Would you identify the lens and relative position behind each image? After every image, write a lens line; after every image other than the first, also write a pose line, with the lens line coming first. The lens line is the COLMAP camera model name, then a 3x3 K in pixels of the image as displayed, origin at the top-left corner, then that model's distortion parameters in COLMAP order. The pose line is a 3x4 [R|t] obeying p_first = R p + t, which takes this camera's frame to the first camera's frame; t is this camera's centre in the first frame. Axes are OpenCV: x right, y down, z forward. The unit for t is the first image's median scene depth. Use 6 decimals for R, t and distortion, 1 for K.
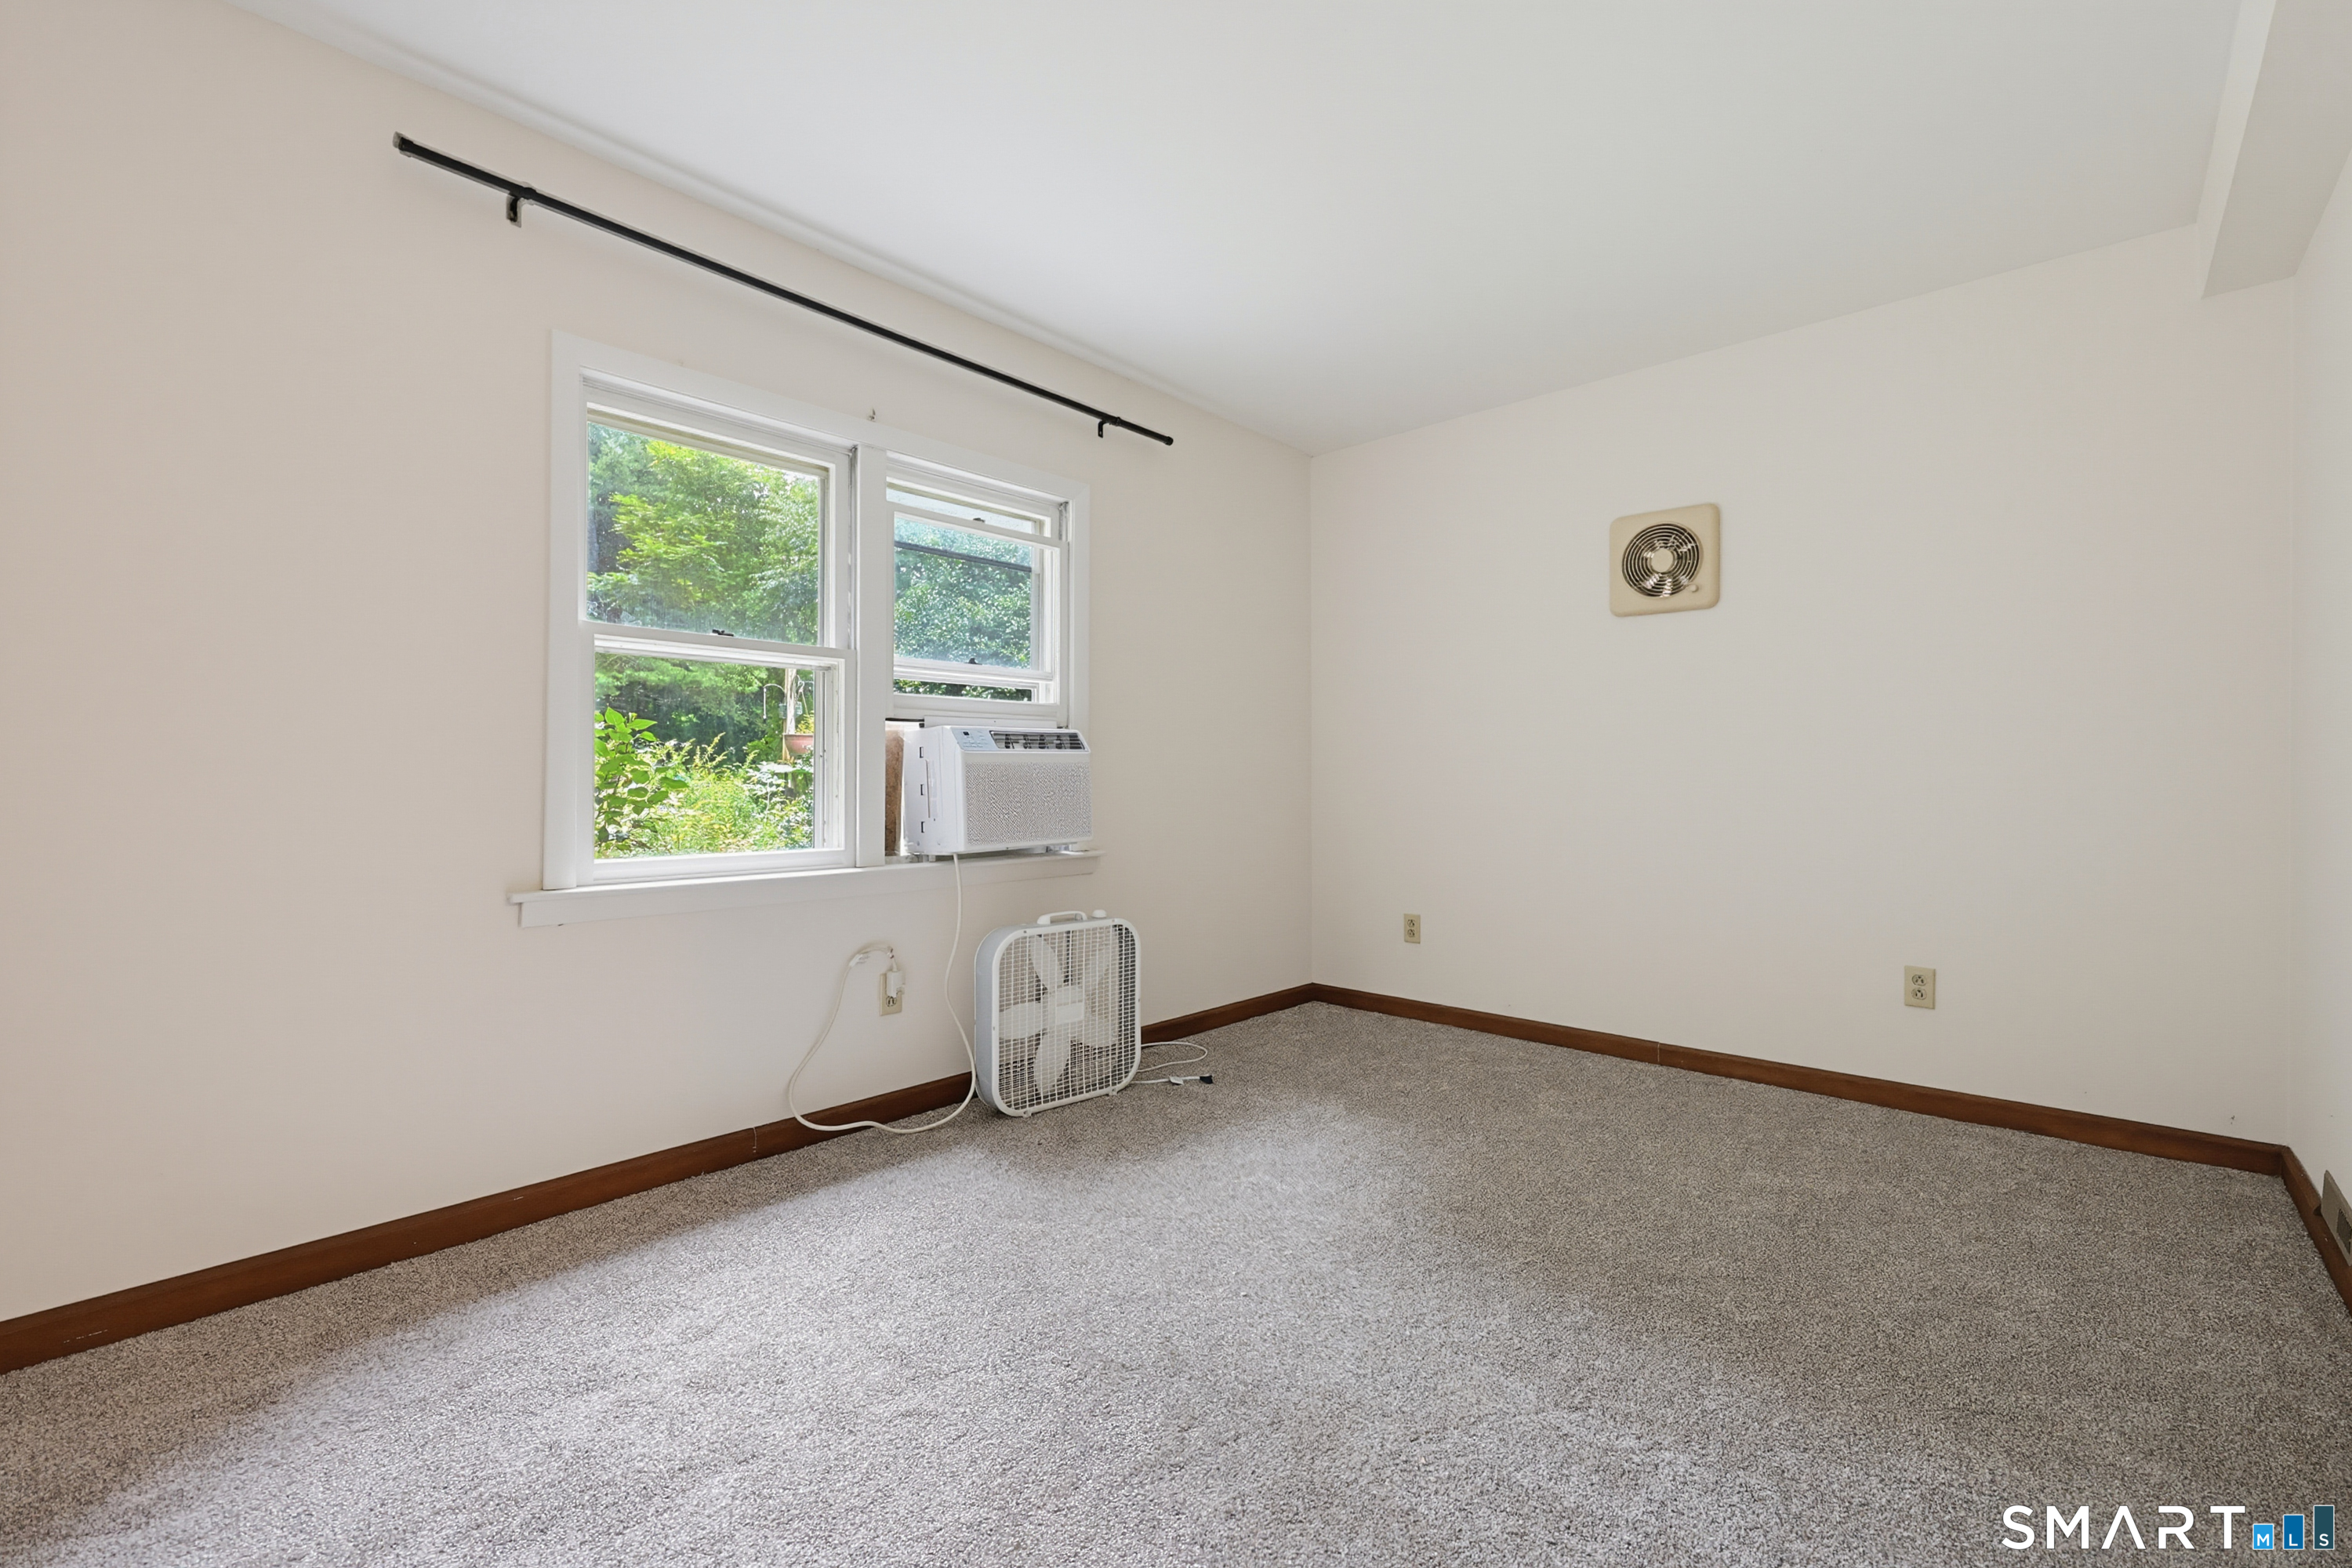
lens RADIAL K [[1012.0, 0, 1175.2], [0, 1012.0, 773.5], [0, 0, 1]] dist [-0.003847, 0.000232]
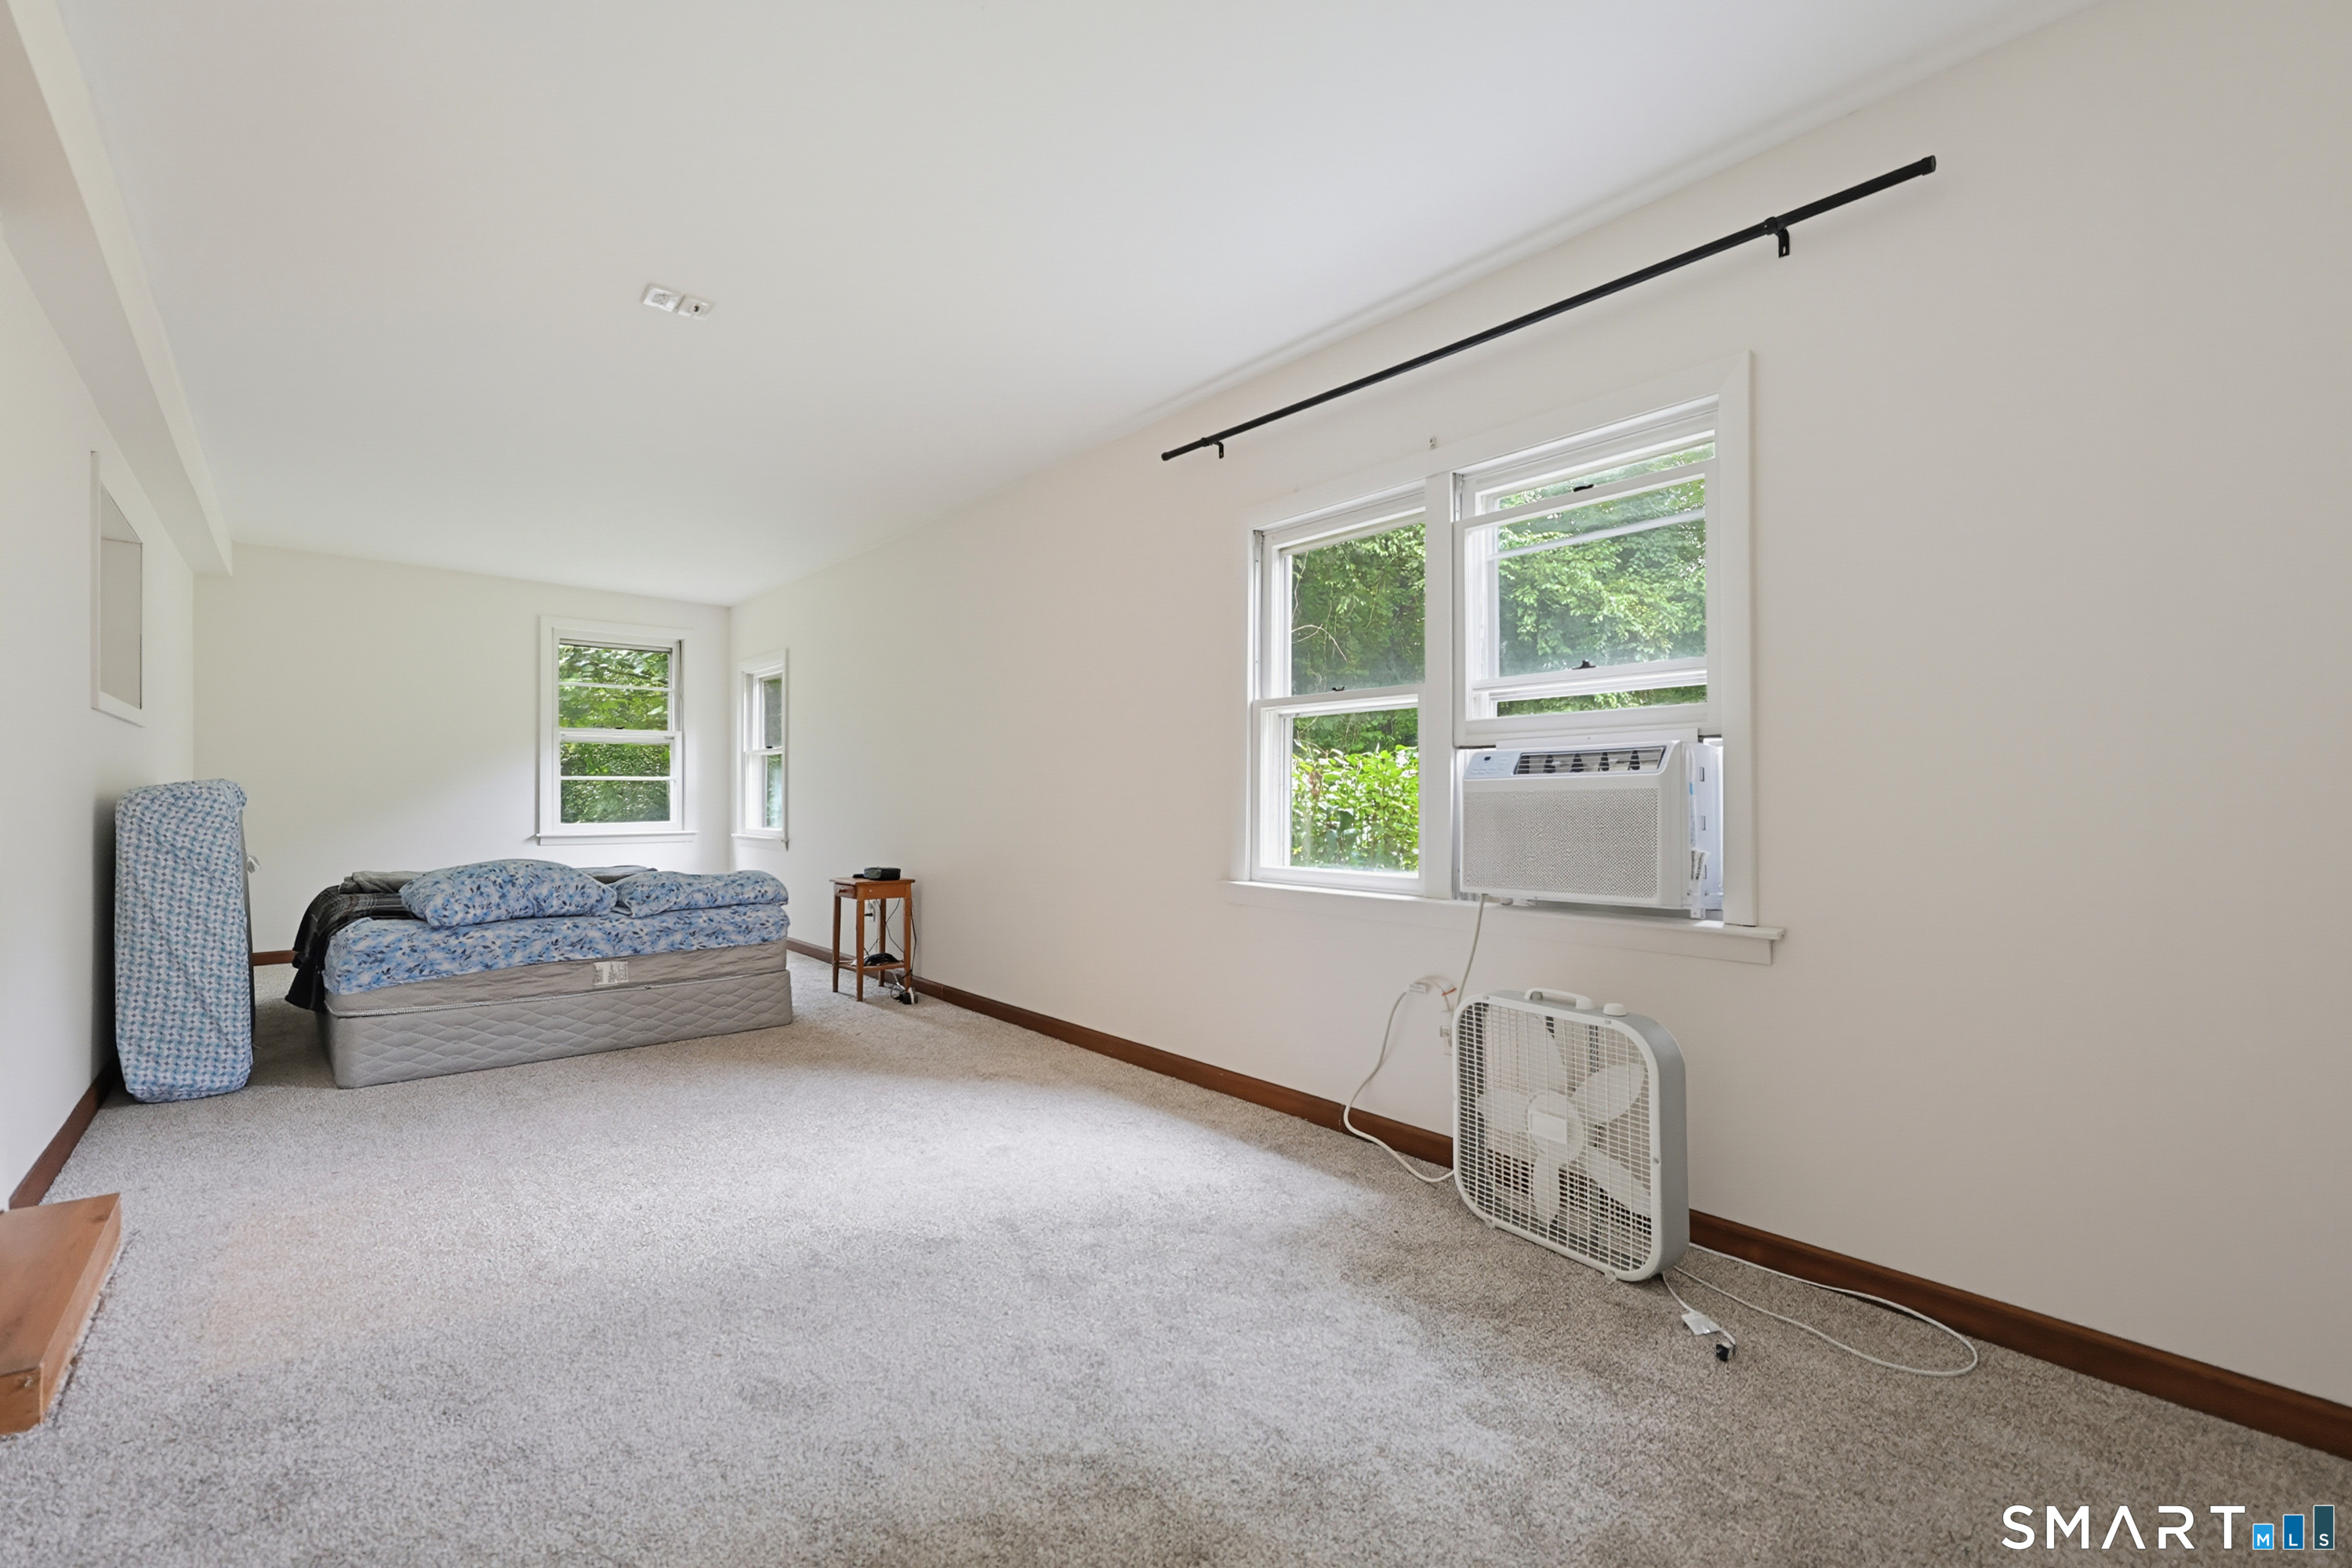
lens RADIAL K [[1012.0, 0, 1157.0], [0, 1012.0, 788.8], [0, 0, 1]] dist [-0.003847, 0.000232]
pose [[-0.145771, -0.010246, -0.989265, 0.685937], [0.004766, 0.999927, -0.011058, -0.005656], [0.989307, -0.006327, -0.145712, 0.834550]]
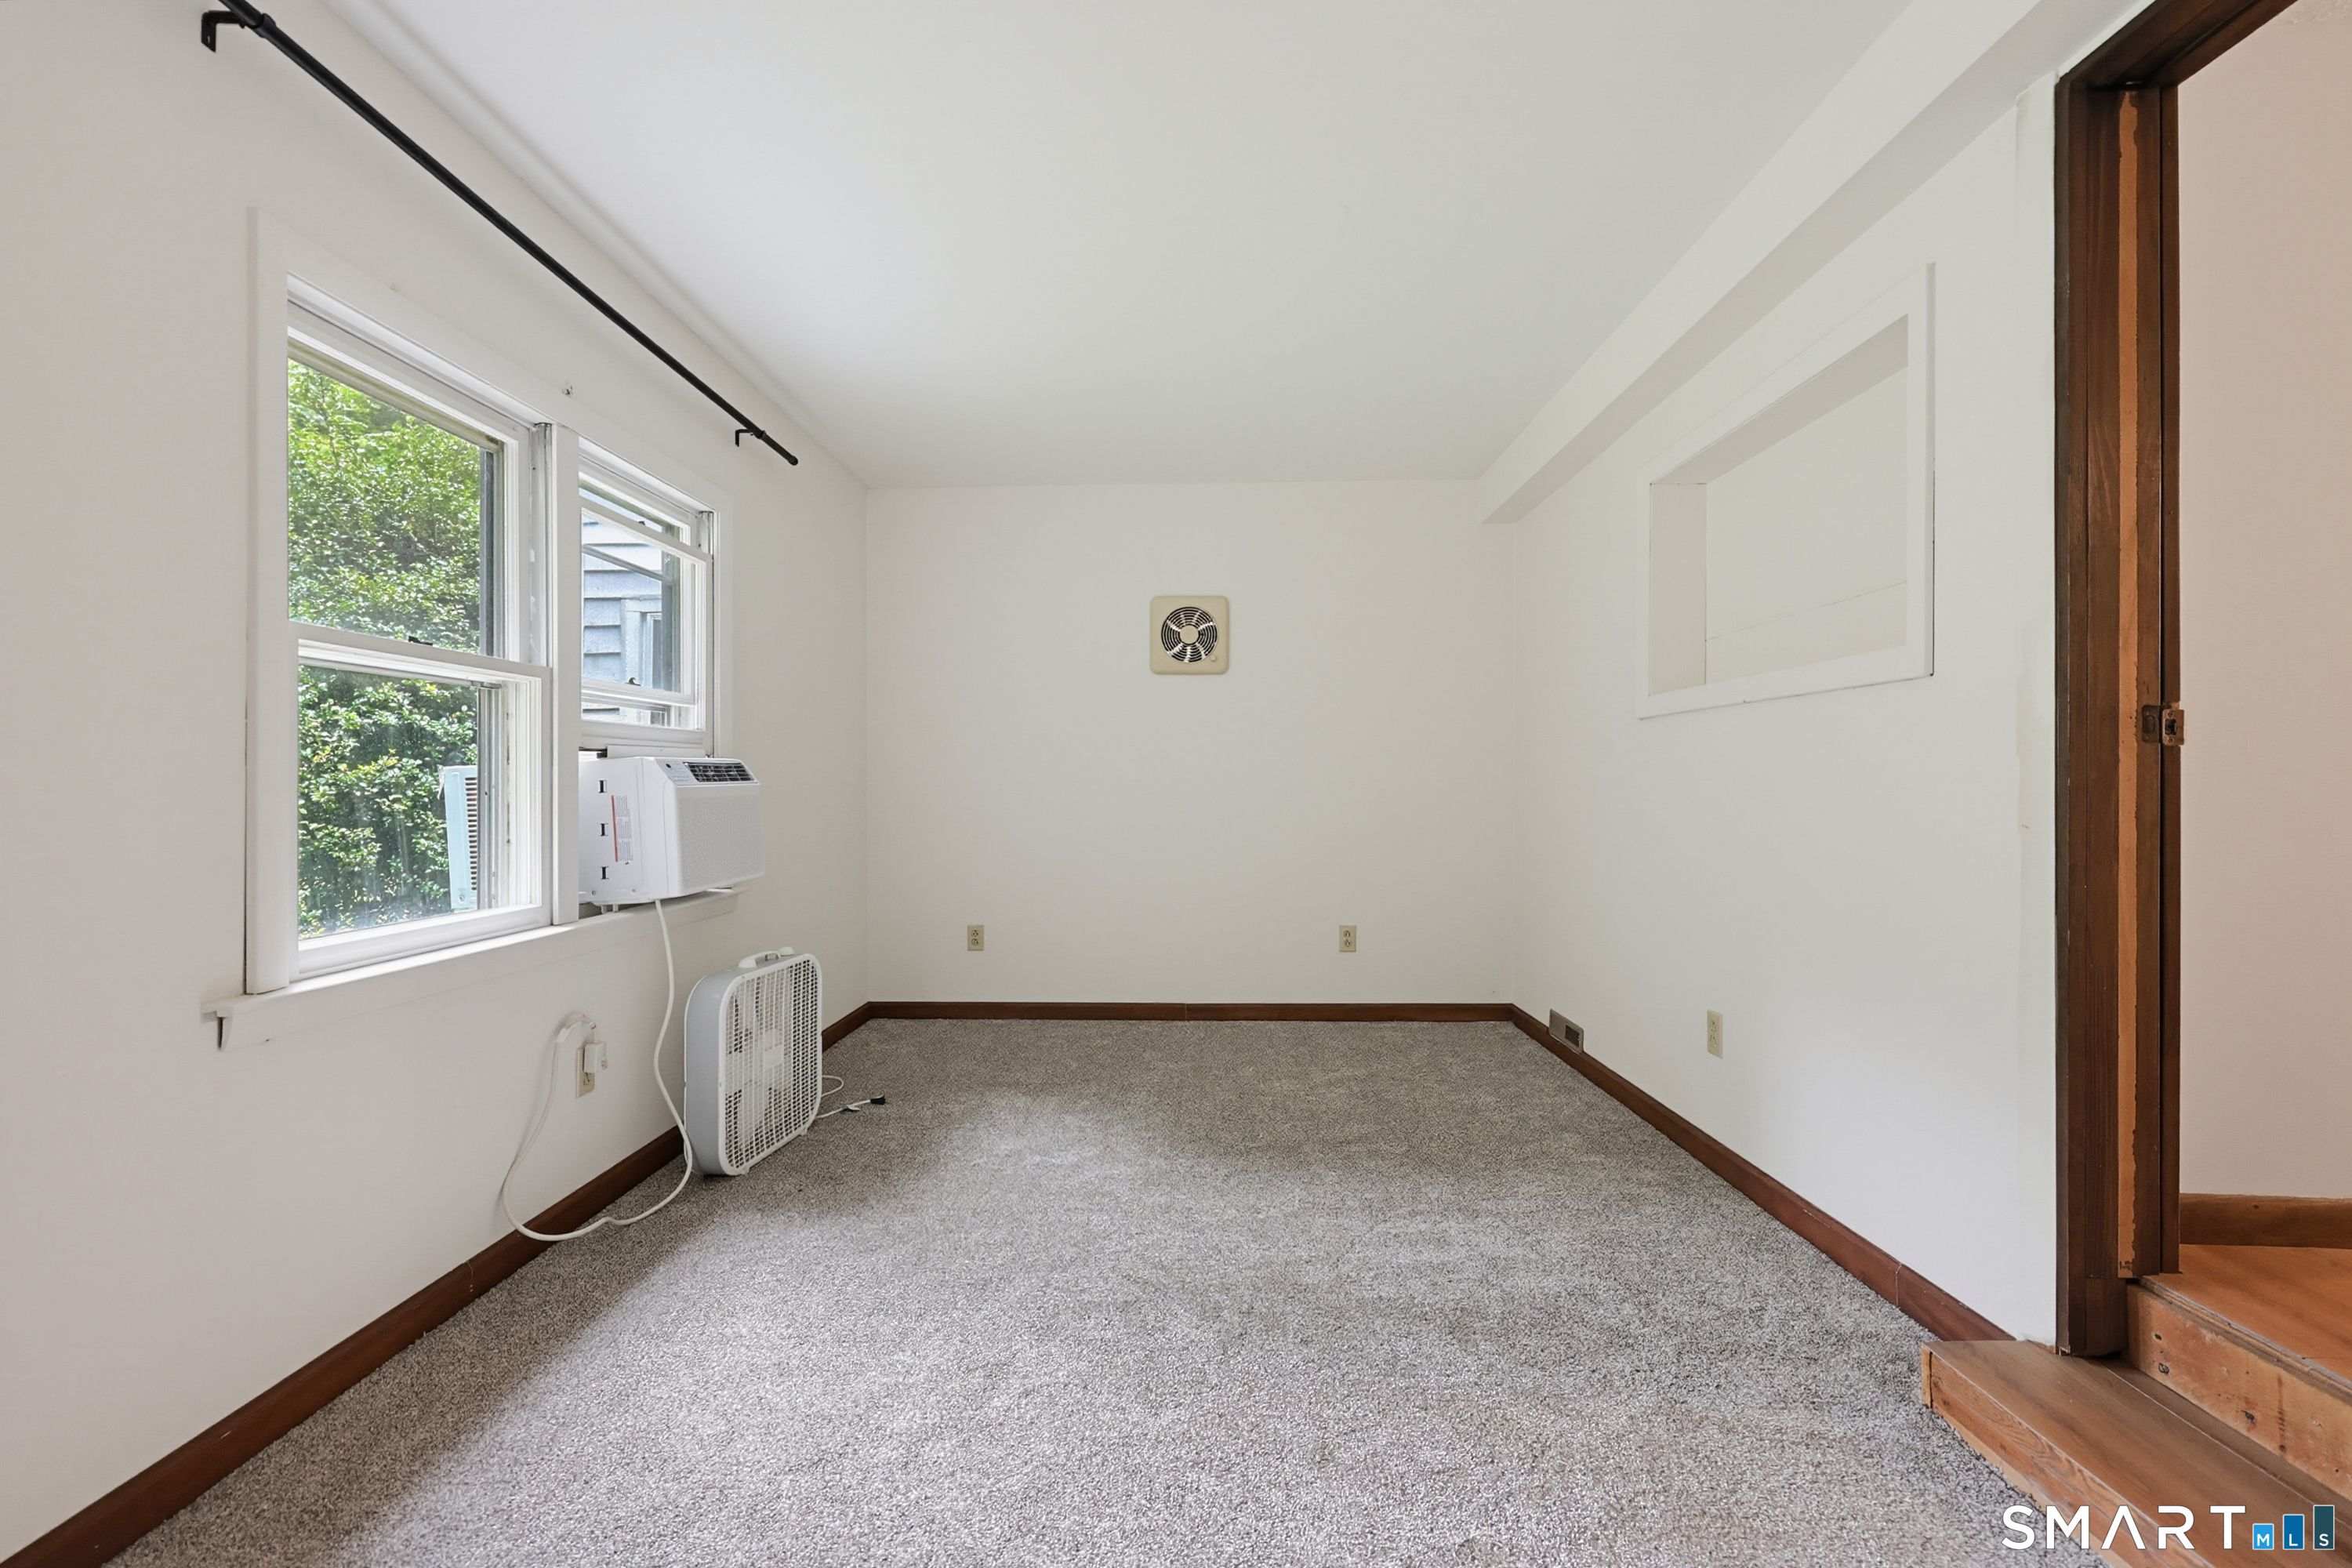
lens RADIAL K [[1012.0, 0, 1197.9], [0, 1012.0, 784.1], [0, 0, 1]] dist [-0.003847, 0.000232]
pose [[0.746430, -0.002914, 0.665457, -0.446541], [0.000282, 0.999992, 0.004063, -0.026328], [-0.665463, -0.002845, 0.746425, 0.016575]]
